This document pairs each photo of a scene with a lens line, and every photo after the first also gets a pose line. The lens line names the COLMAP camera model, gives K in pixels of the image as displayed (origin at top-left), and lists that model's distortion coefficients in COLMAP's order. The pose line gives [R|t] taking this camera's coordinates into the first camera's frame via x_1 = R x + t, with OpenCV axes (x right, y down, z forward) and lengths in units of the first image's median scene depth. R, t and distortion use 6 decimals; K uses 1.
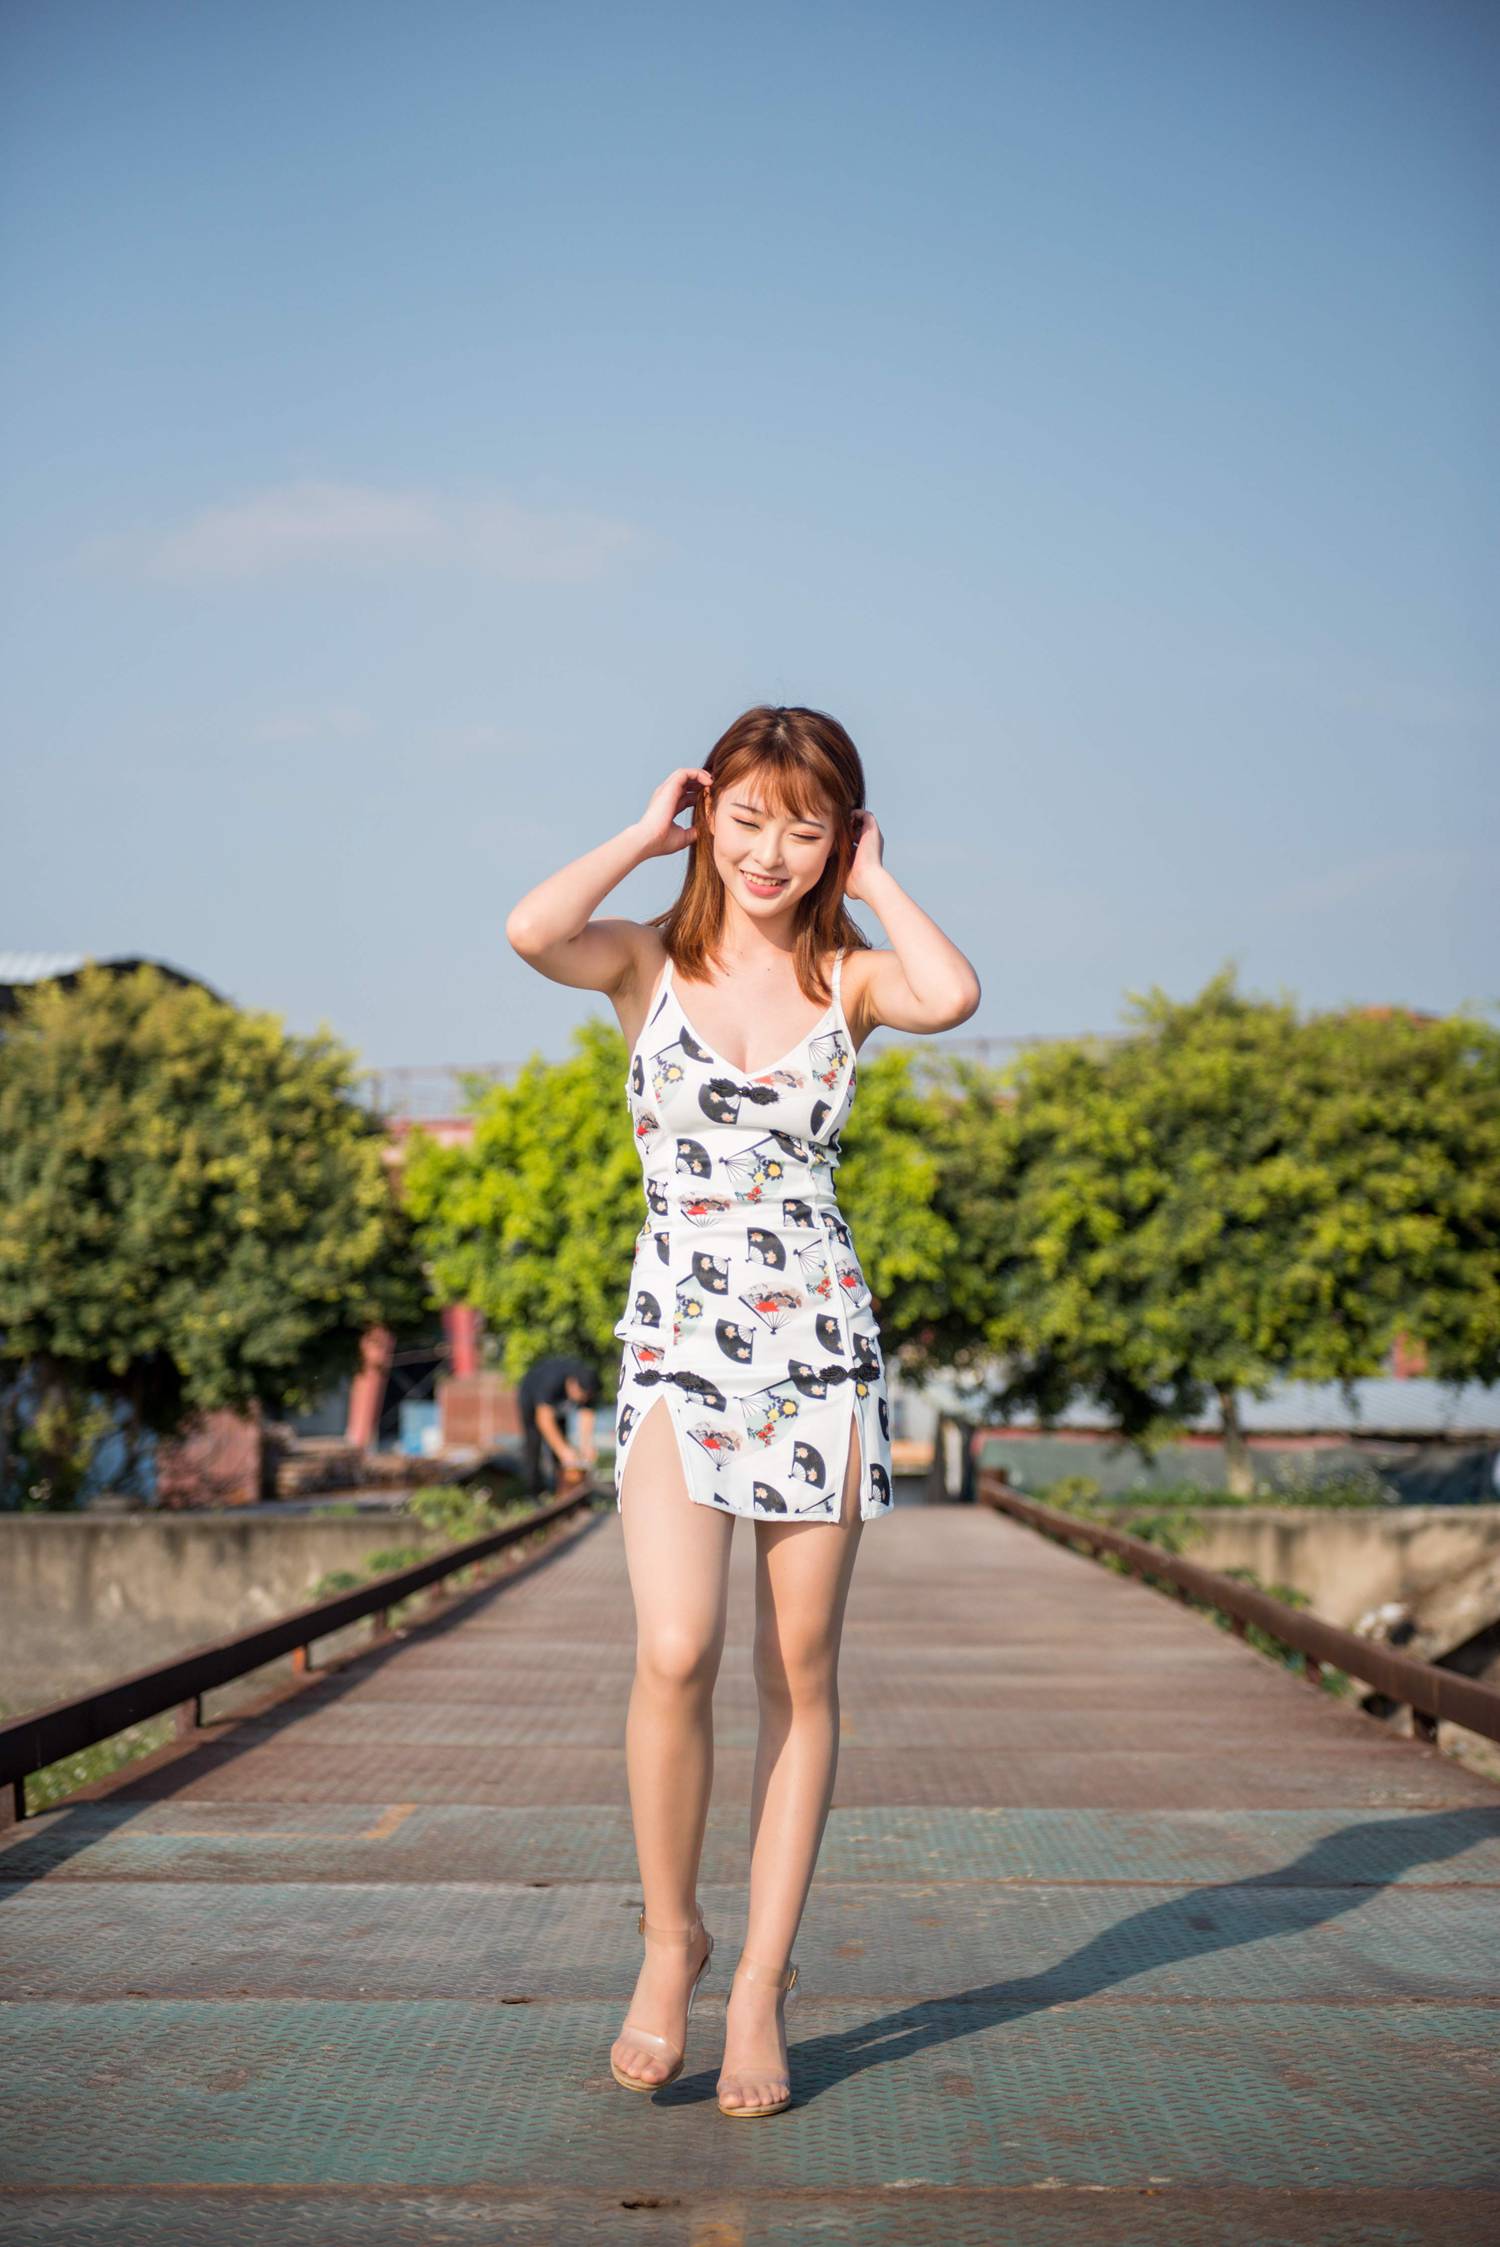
lens RADIAL K [[3806.5, 0, 746.9], [0, 3806.5, 1120.4], [0, 0, 1]] dist [0.132901, 0.011577]
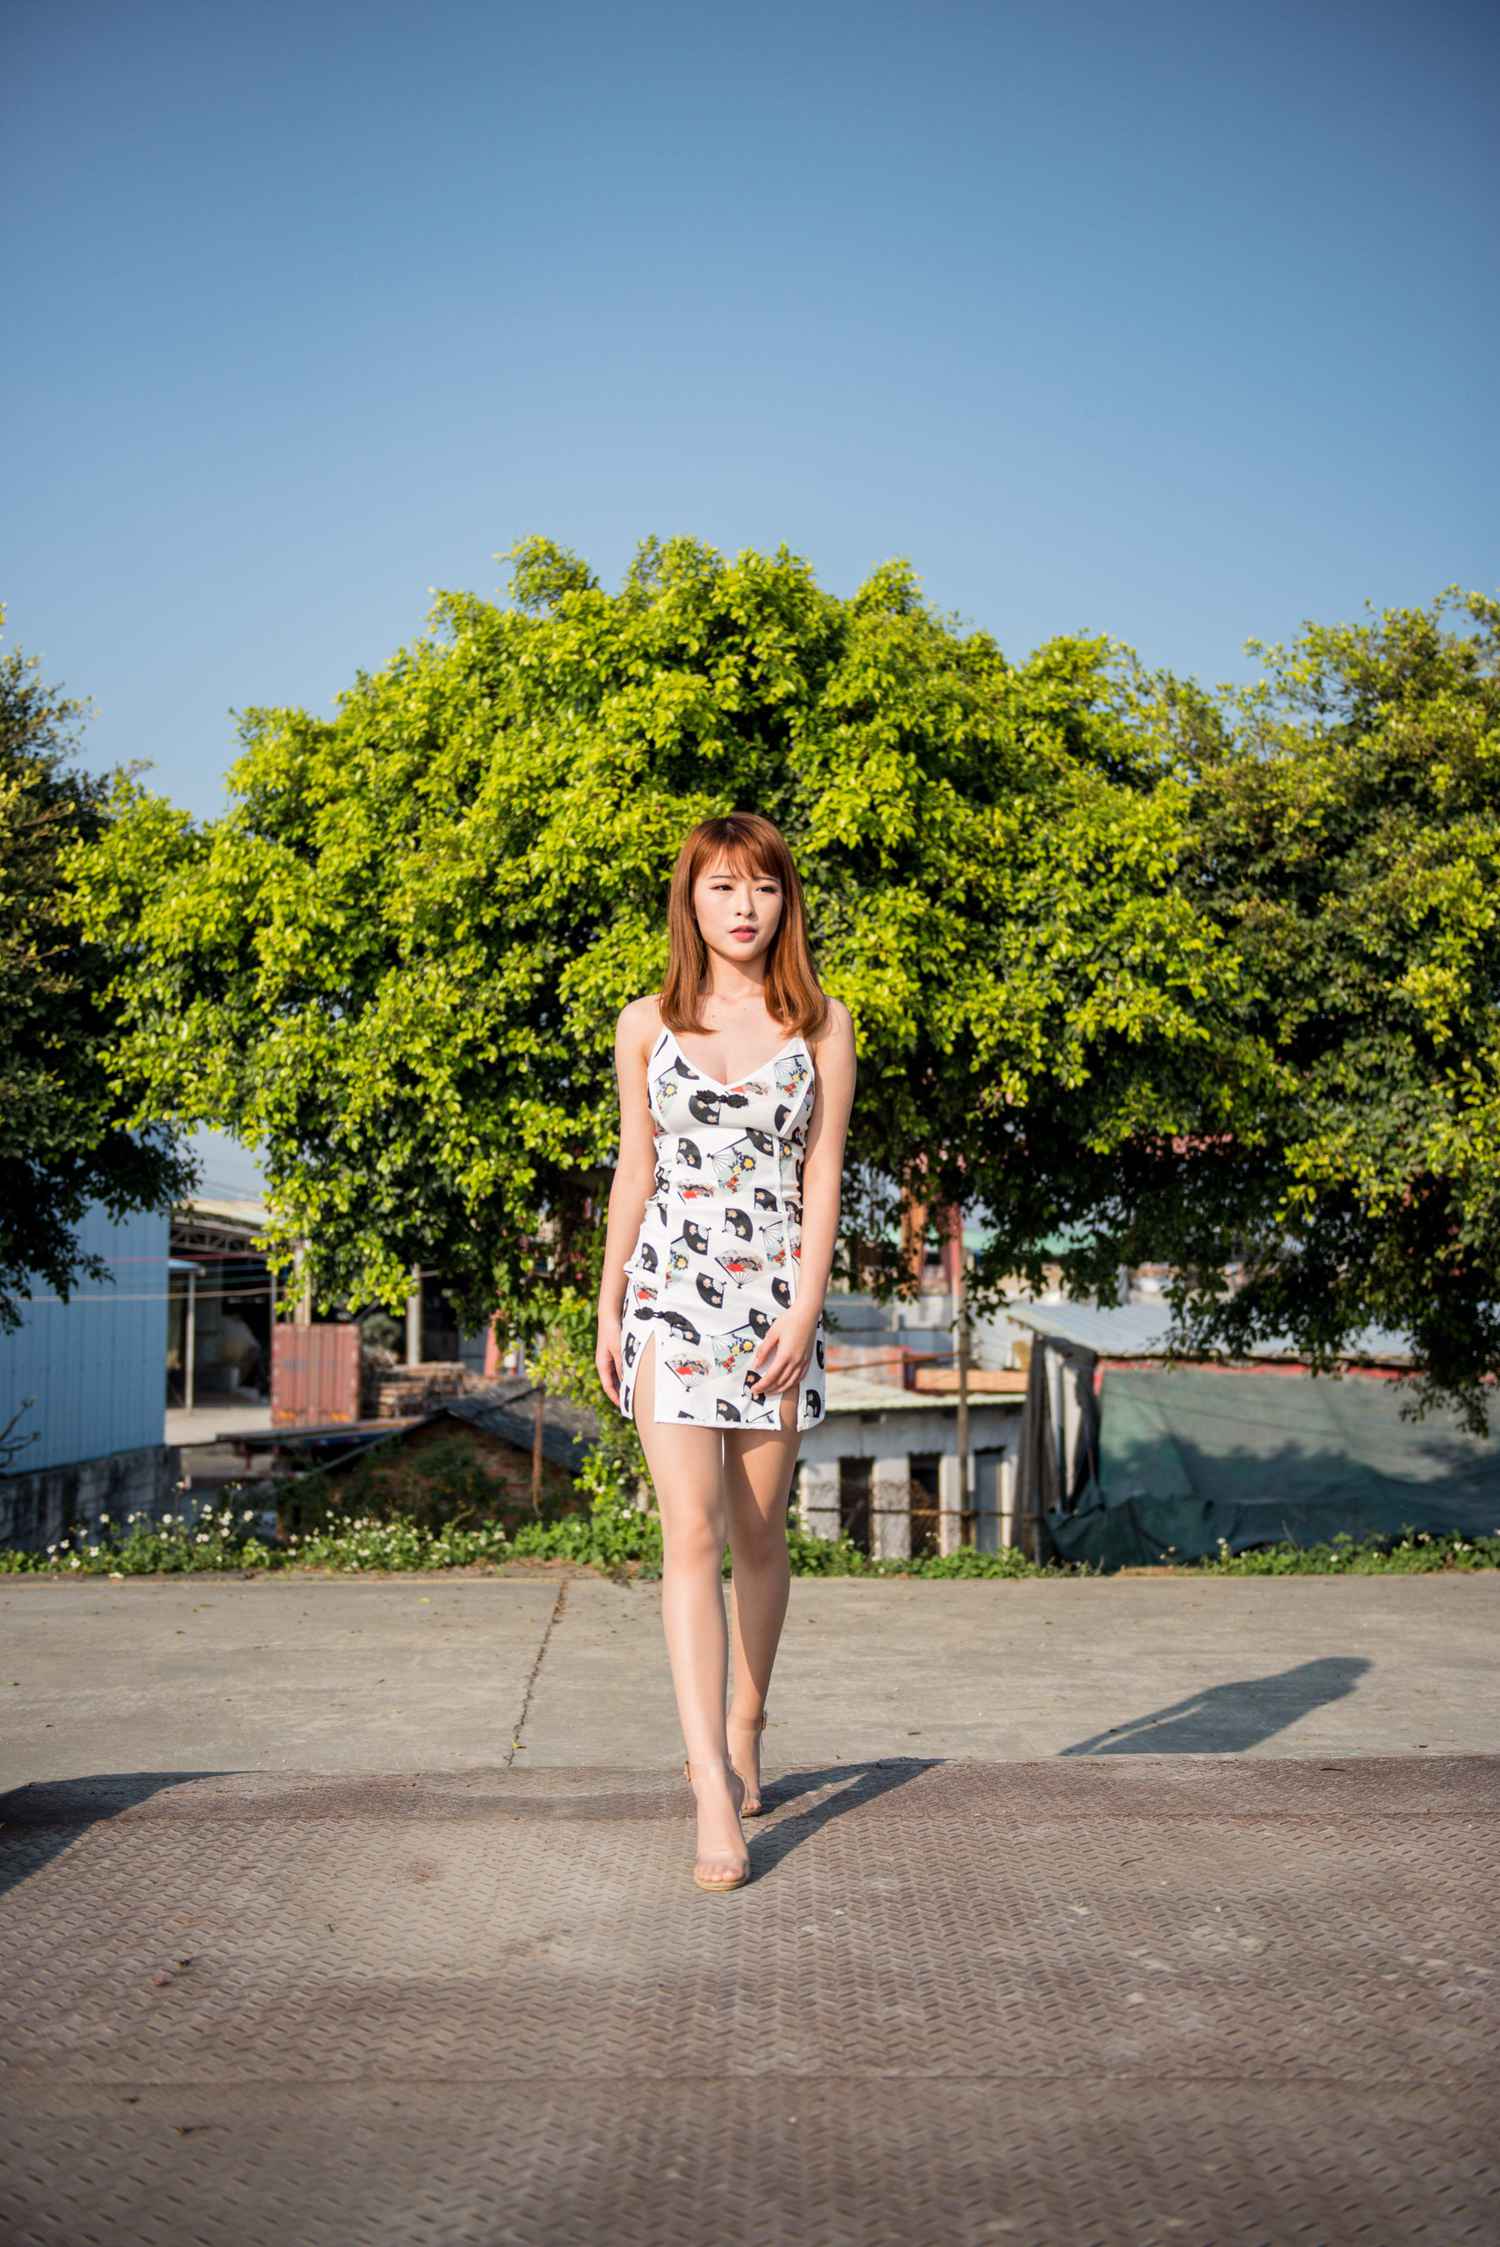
lens RADIAL K [[2323.4, 0, 747.3], [0, 2323.4, 1131.6], [0, 0, 1]] dist [0.014274, 0.012797]
pose [[0.999531, -0.007407, -0.029715, 0.004848], [0.007032, 0.999895, -0.012700, 0.054941], [0.029806, 0.012485, 0.999478, 0.722320]]
